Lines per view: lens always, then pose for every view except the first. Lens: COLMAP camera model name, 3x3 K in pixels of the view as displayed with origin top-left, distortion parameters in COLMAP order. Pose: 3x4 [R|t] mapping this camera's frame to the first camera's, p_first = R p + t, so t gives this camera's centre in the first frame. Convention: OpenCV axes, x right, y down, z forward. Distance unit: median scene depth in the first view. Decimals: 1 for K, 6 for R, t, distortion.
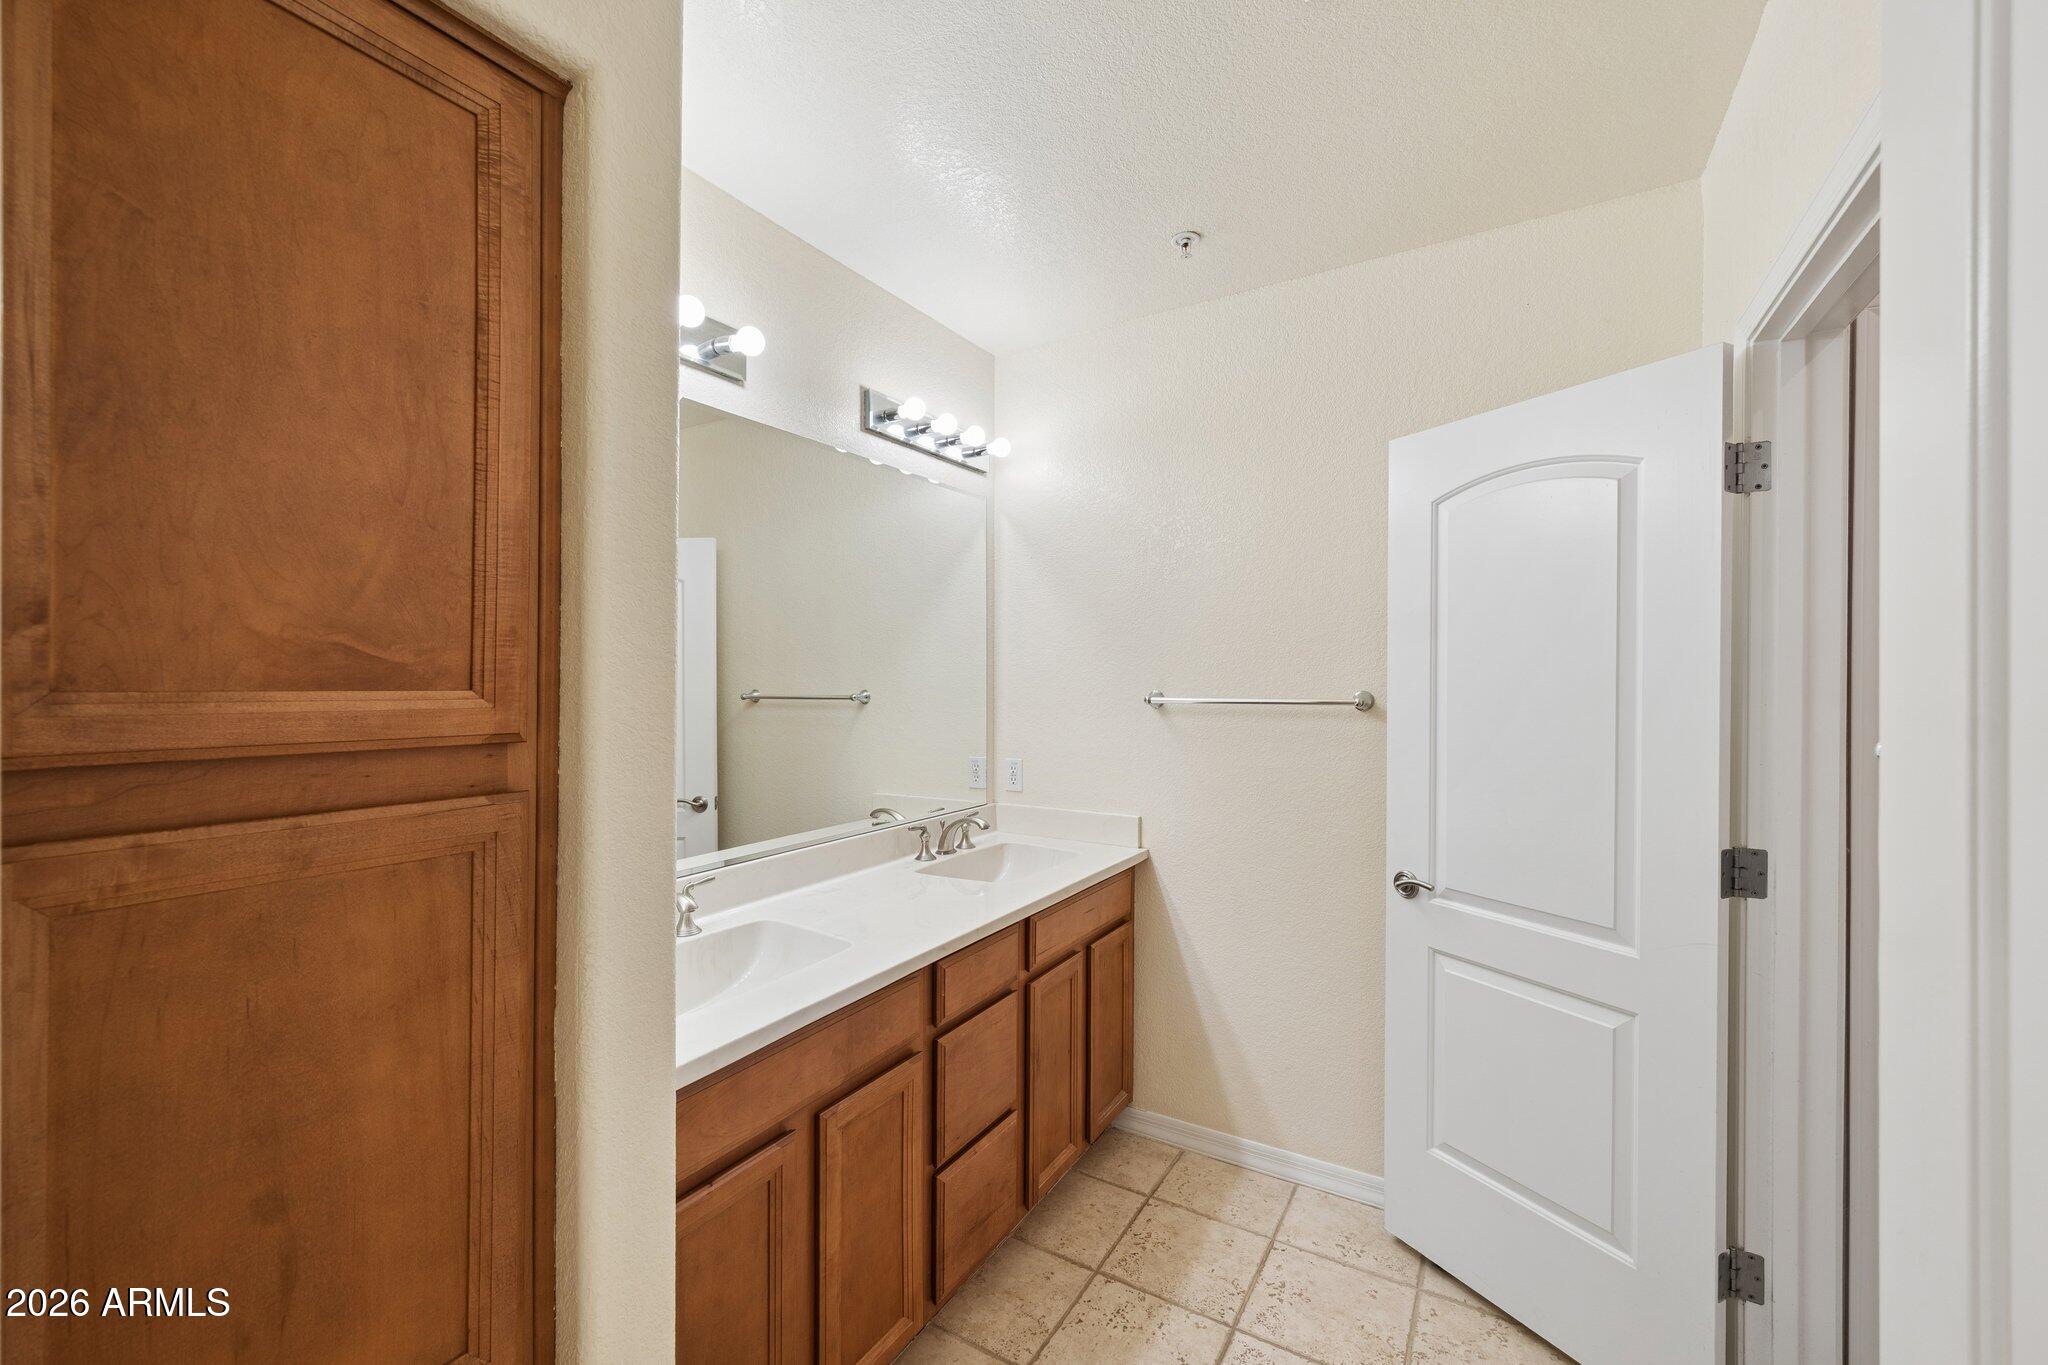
lens RADIAL K [[824.3, 0, 1009.4], [0, 824.3, 685.8], [0, 0, 1]] dist [-0.000473, 0.000429]
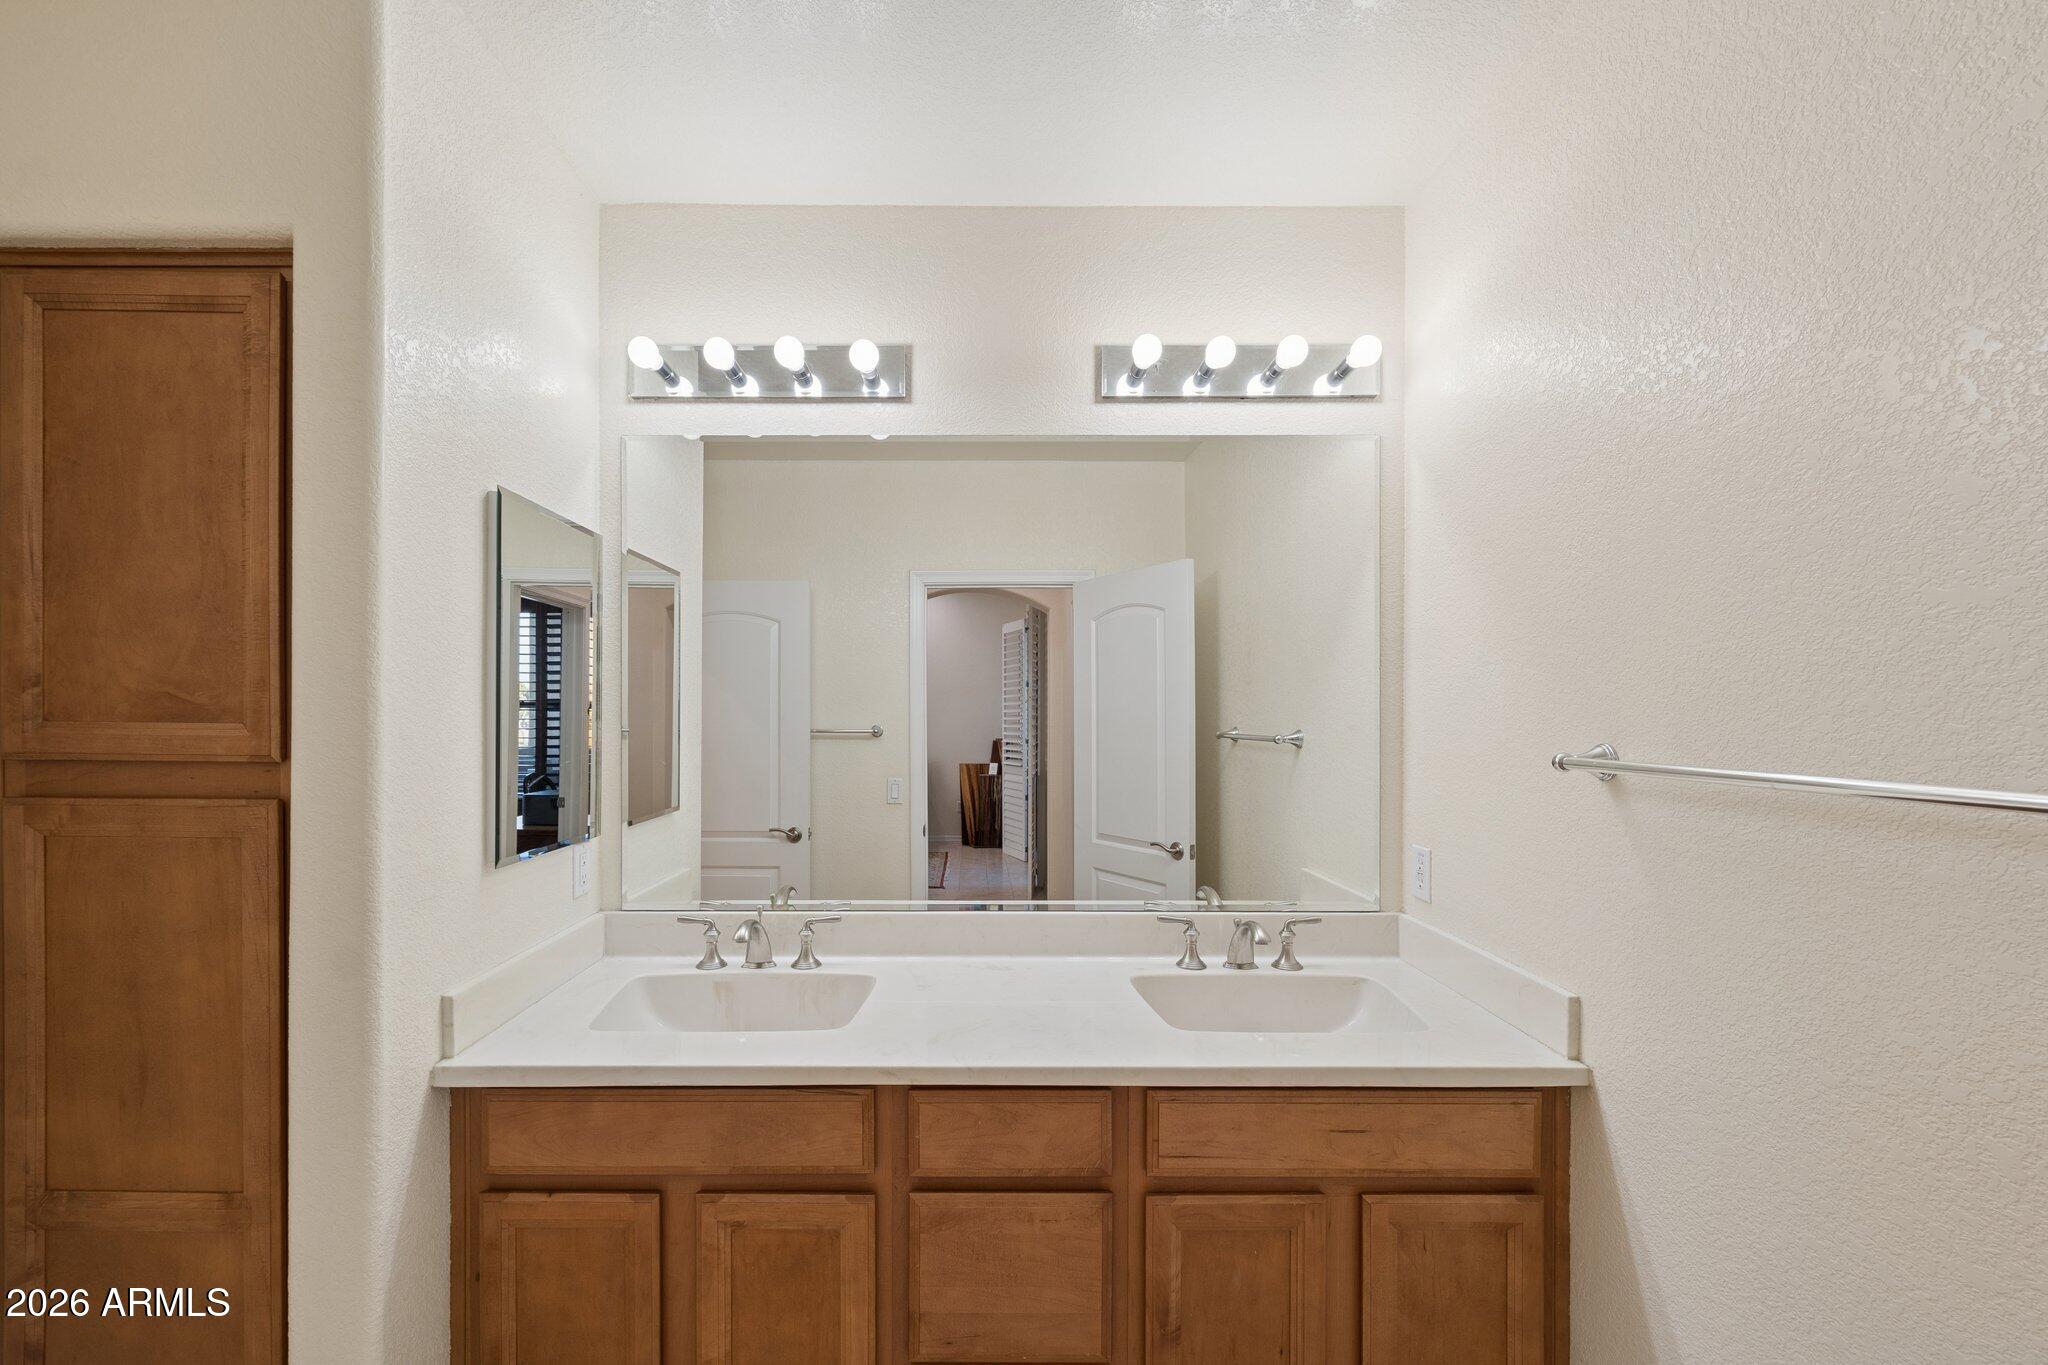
lens RADIAL K [[832.4, 0, 970.2], [0, 832.4, 716.7], [0, 0, 1]] dist [0.000364, 0.000211]
pose [[0.524131, 0.005955, -0.851617, 0.751709], [-0.009450, 0.999955, 0.001176, -0.011930], [0.851585, 0.007431, 0.524163, 0.817049]]
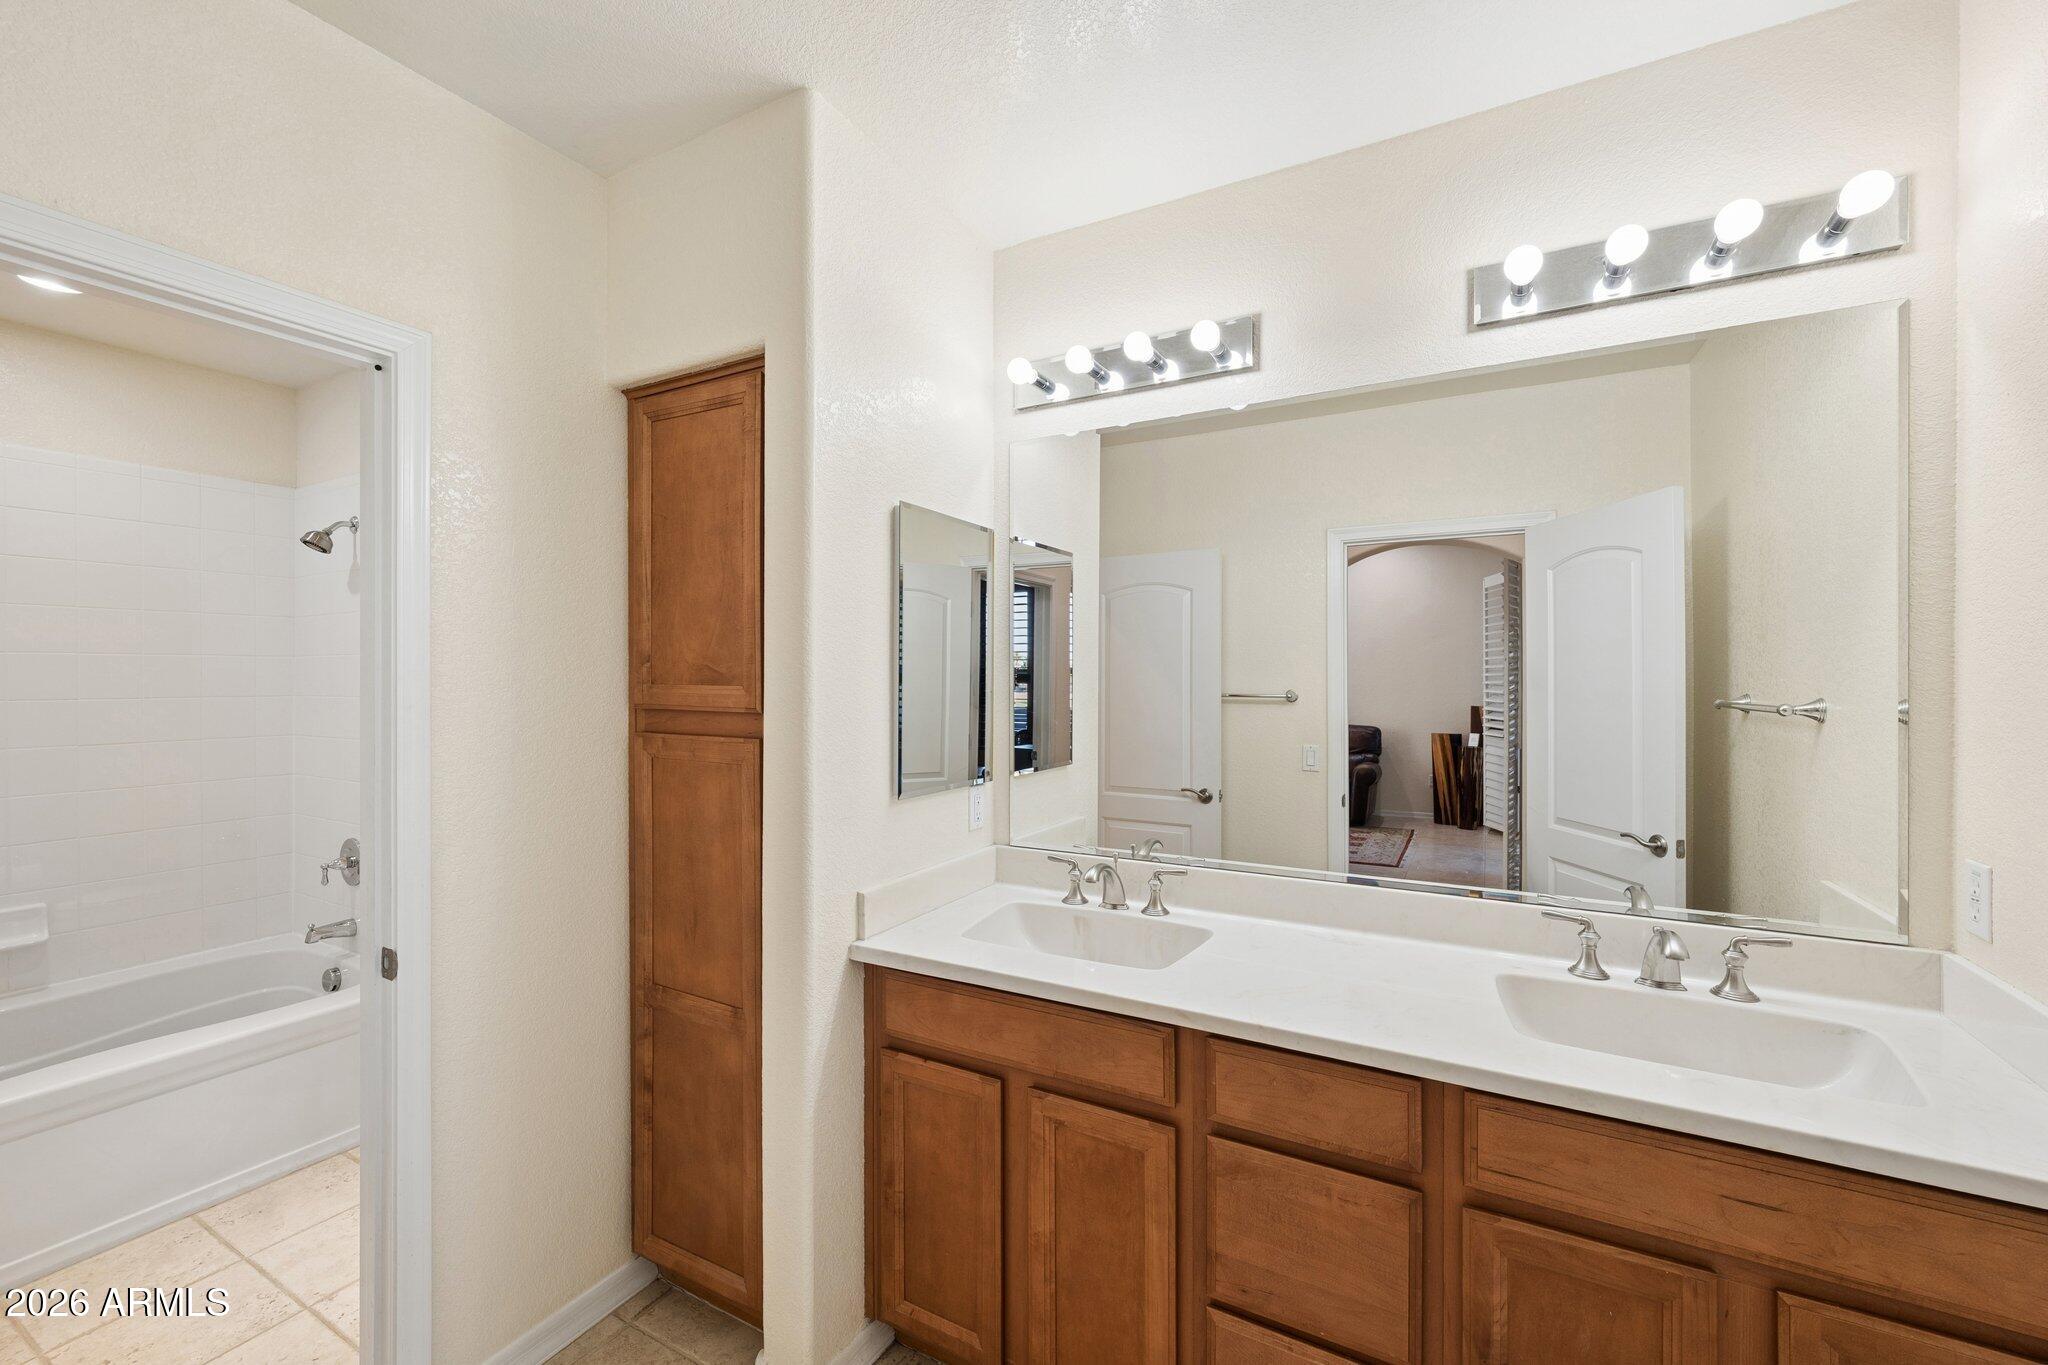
lens RADIAL K [[826.5, 0, 1018.8], [0, 826.5, 680.2], [0, 0, 1]] dist [0.000678, 0.000166]
pose [[0.048321, 0.004560, -0.998821, 0.888463], [-0.007350, 0.999964, 0.004209, -0.013830], [0.998805, 0.007138, 0.048353, 0.987167]]
